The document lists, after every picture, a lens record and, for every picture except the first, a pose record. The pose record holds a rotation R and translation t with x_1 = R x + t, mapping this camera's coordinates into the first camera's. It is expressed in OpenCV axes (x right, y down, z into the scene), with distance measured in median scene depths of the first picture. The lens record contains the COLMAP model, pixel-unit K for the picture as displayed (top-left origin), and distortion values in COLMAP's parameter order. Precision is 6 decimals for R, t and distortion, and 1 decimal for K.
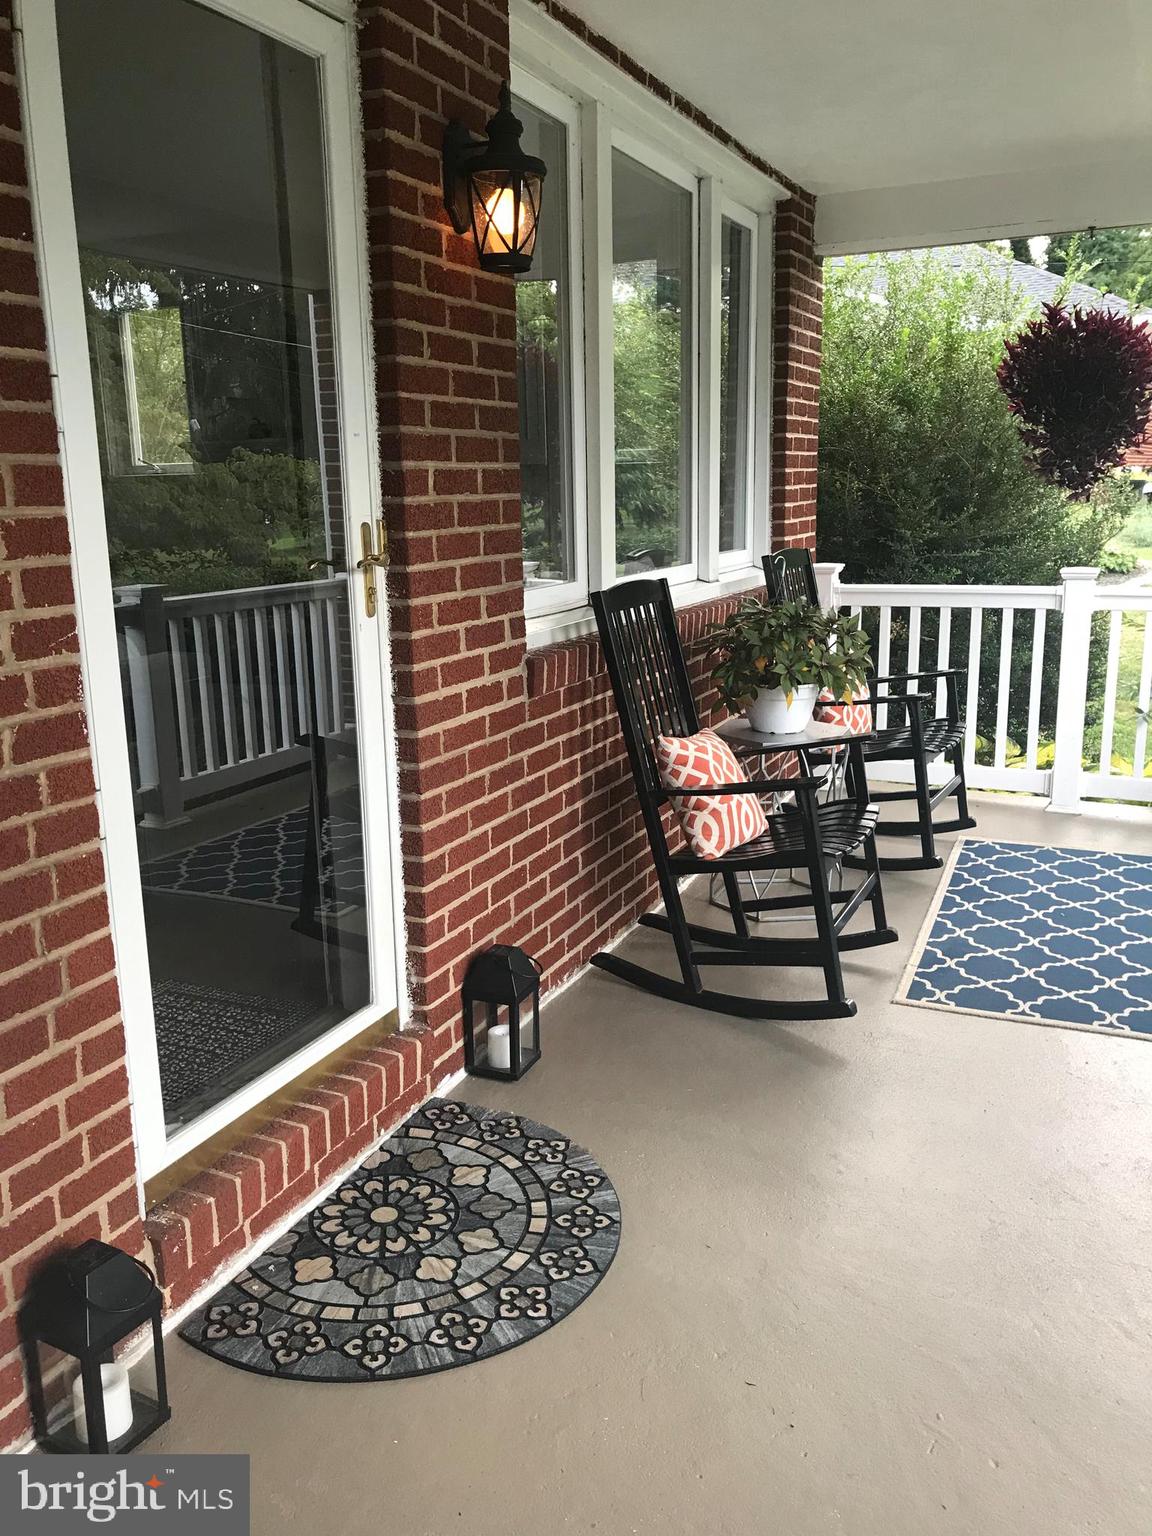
lens RADIAL K [[1266.7, 0, 576.0], [0, 1266.7, 768.0], [0, 0, 1]] dist [0.021512, 0.004255]
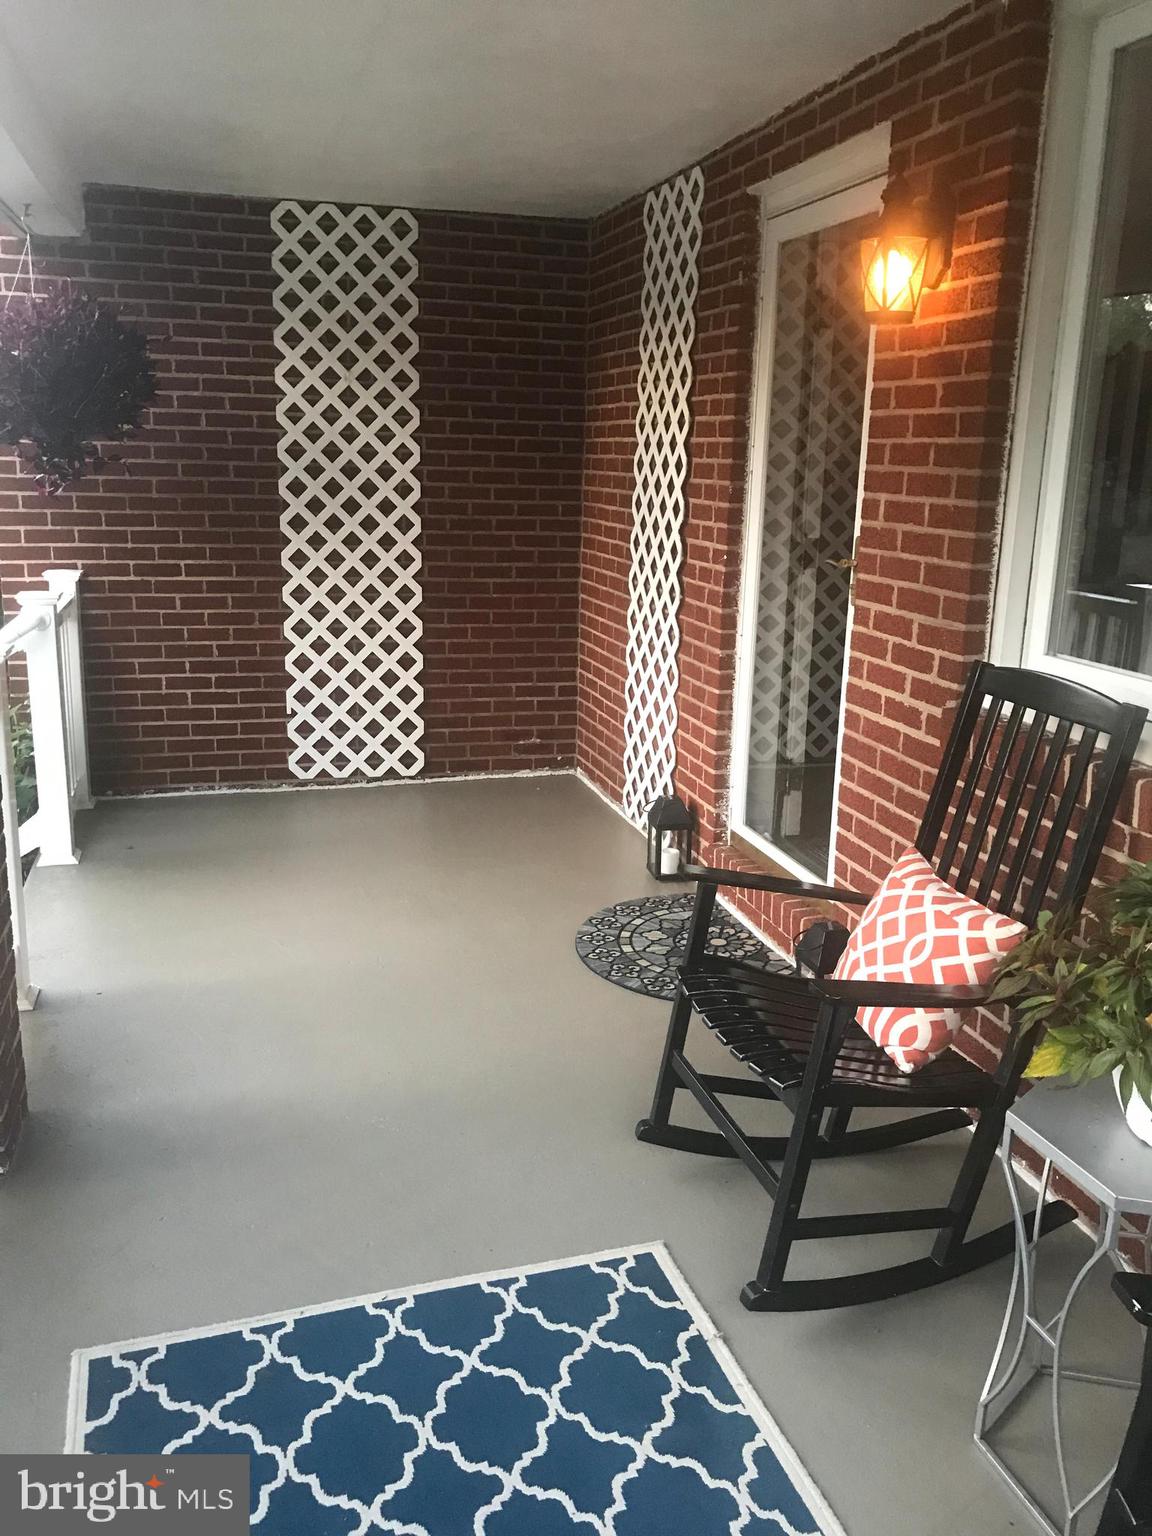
lens RADIAL K [[1266.7, 0, 576.0], [0, 1266.7, 768.0], [0, 0, 1]] dist [0.021512, 0.004255]
pose [[-0.765735, 0.149791, -0.625470, 0.850801], [-0.156381, 0.899953, 0.406977, -0.425518], [0.623855, 0.409448, -0.665701, 1.626592]]
